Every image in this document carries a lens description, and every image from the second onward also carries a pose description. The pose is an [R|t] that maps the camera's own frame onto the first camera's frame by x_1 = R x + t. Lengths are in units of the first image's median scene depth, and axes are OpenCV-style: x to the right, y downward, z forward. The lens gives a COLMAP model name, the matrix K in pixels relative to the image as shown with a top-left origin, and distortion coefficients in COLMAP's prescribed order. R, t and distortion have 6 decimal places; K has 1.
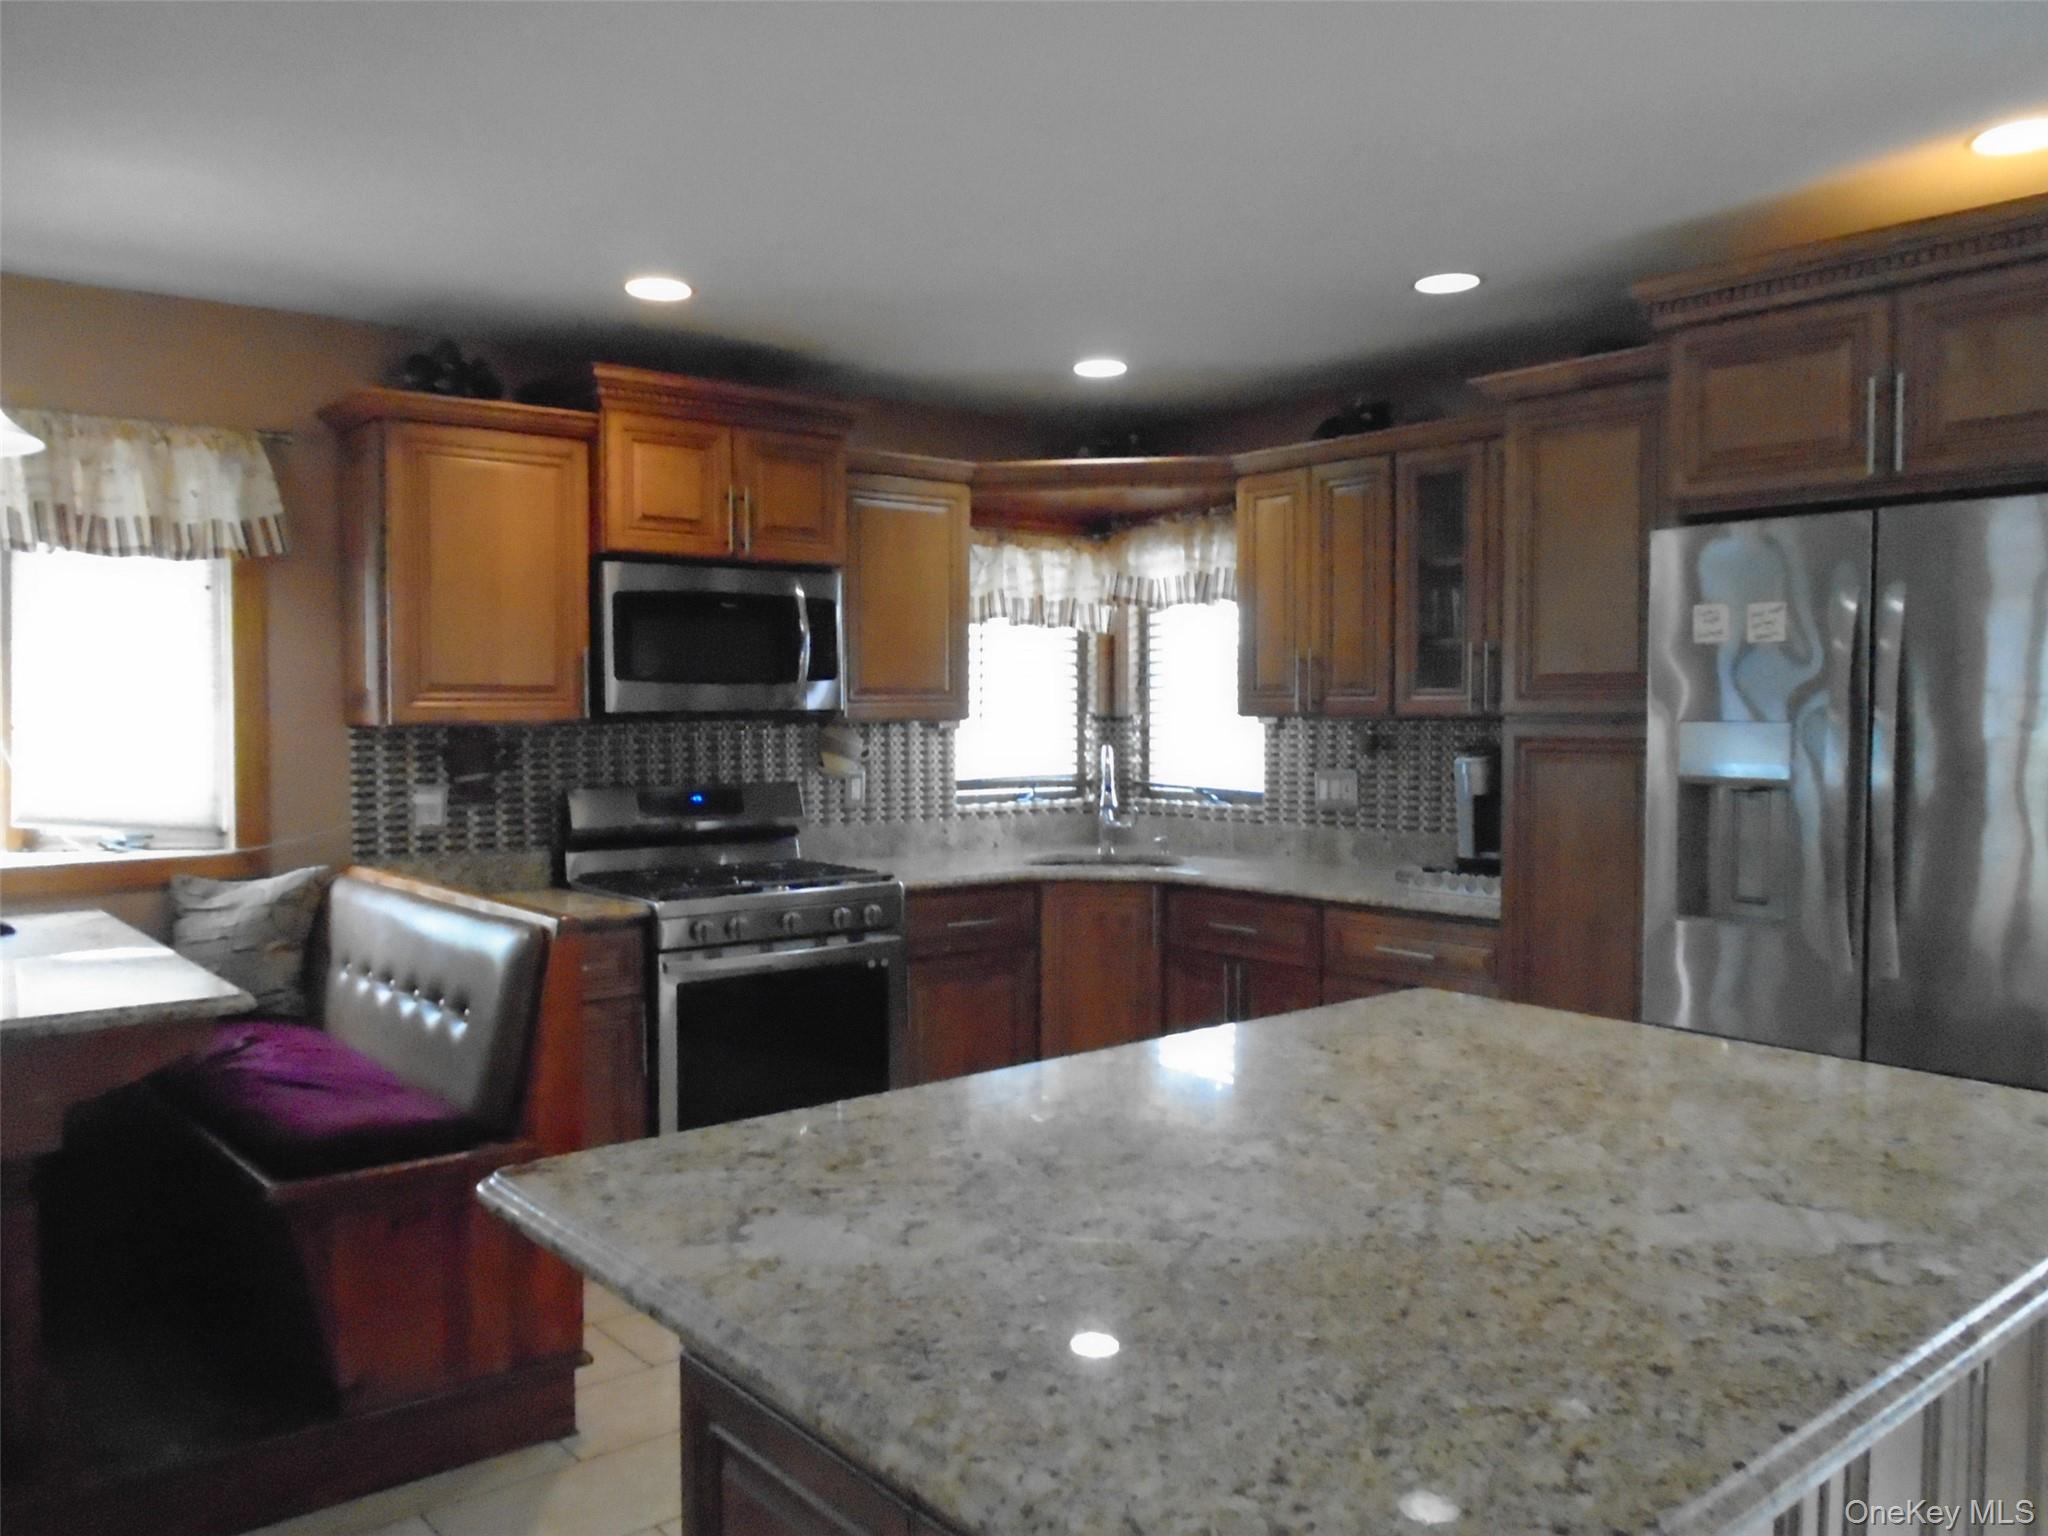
lens RADIAL K [[1572.2, 0, 1019.3], [0, 1572.2, 759.9], [0, 0, 1]] dist [-0.013386, 0.005154]
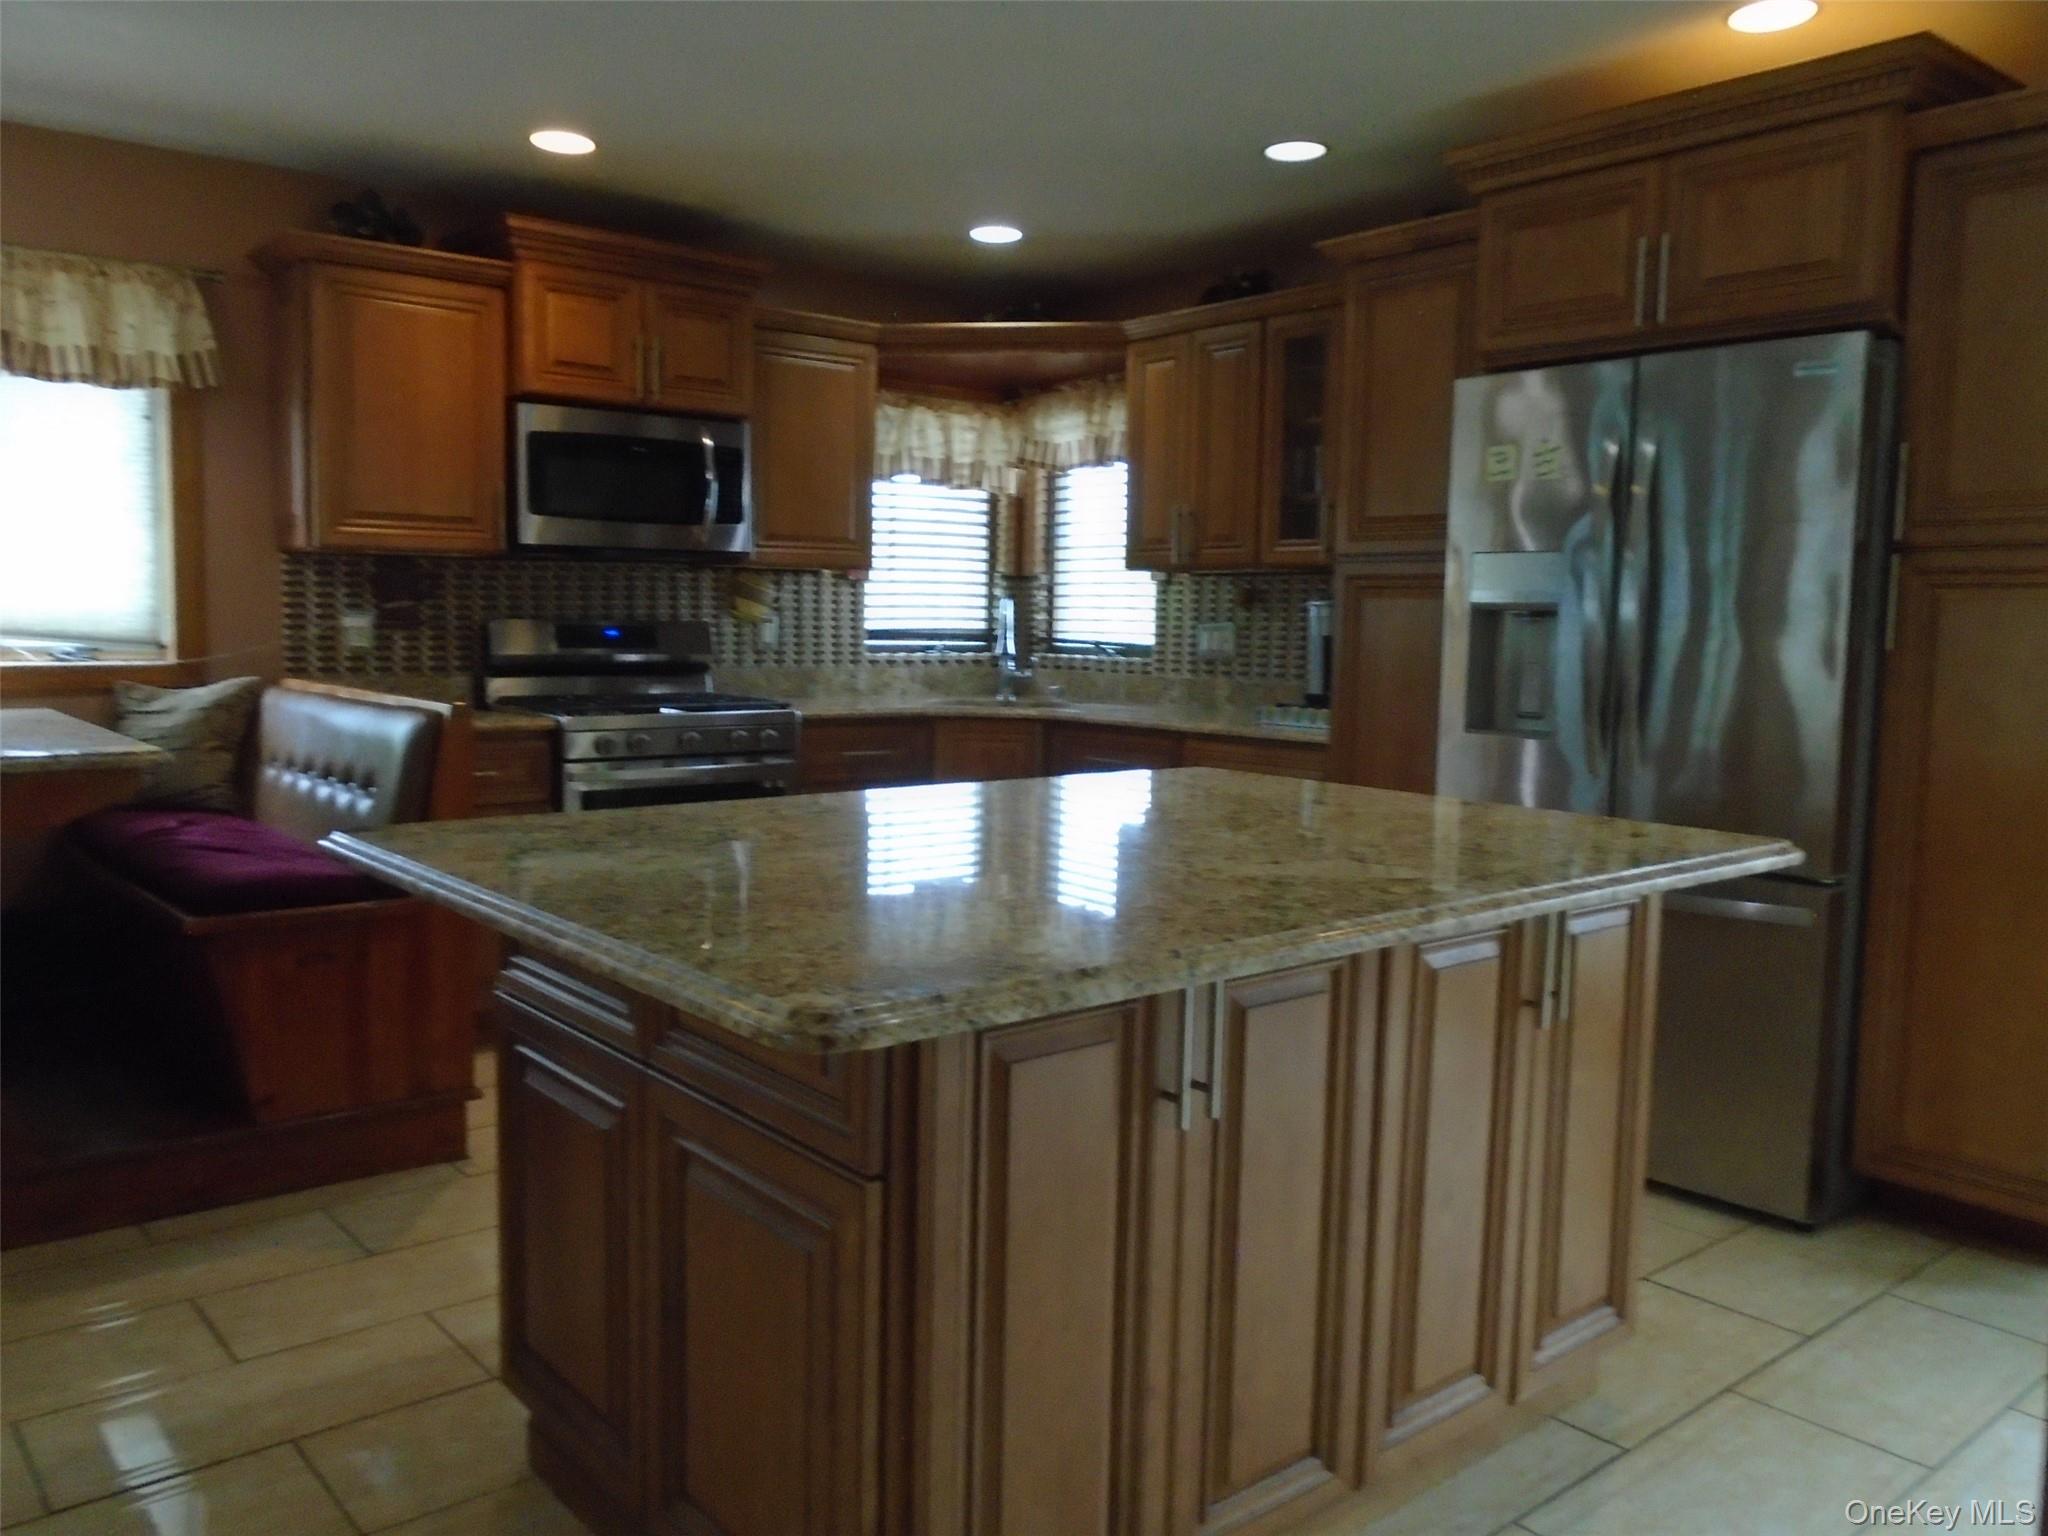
lens RADIAL K [[1582.2, 0, 1019.6], [0, 1582.2, 756.3], [0, 0, 1]] dist [-0.004747, 0.002496]
pose [[0.999815, 0.018678, 0.004615, 0.074222], [-0.018901, 0.998343, 0.054346, 0.047519], [-0.003593, -0.054423, 0.998511, -0.091000]]
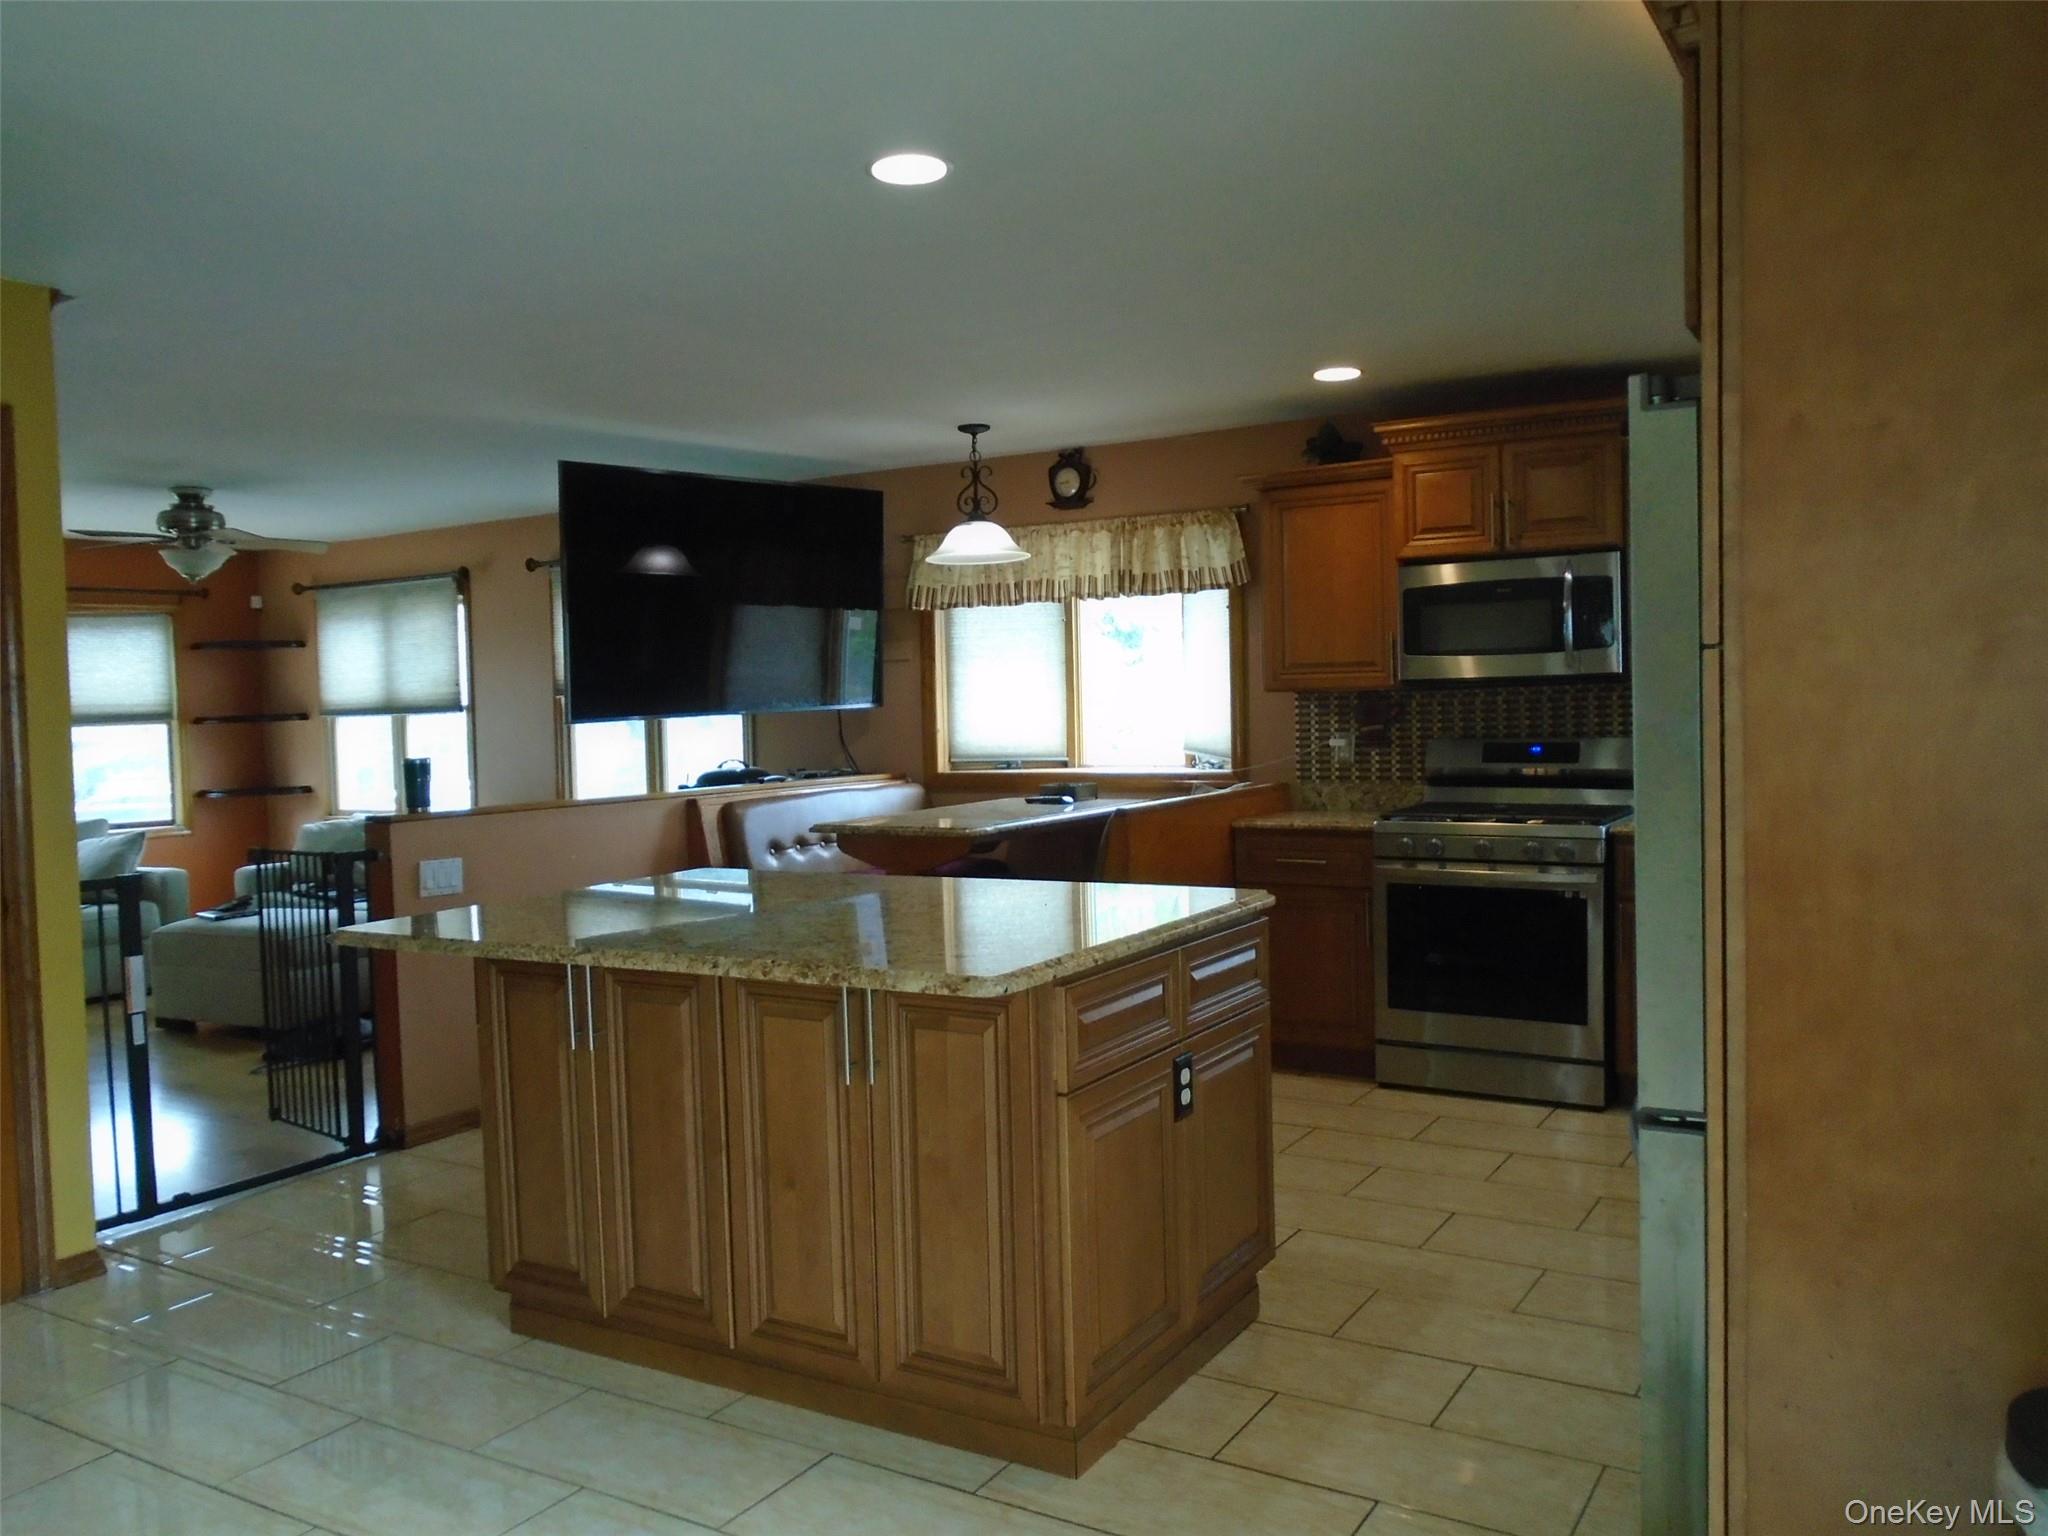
lens RADIAL K [[1572.2, 0, 1019.3], [0, 1572.2, 759.9], [0, 0, 1]] dist [-0.013386, 0.005154]
pose [[0.324549, 0.029949, -0.945395, 0.855814], [-0.011805, 0.999549, 0.027612, 0.004699], [0.945795, 0.002199, 0.324756, 0.244742]]
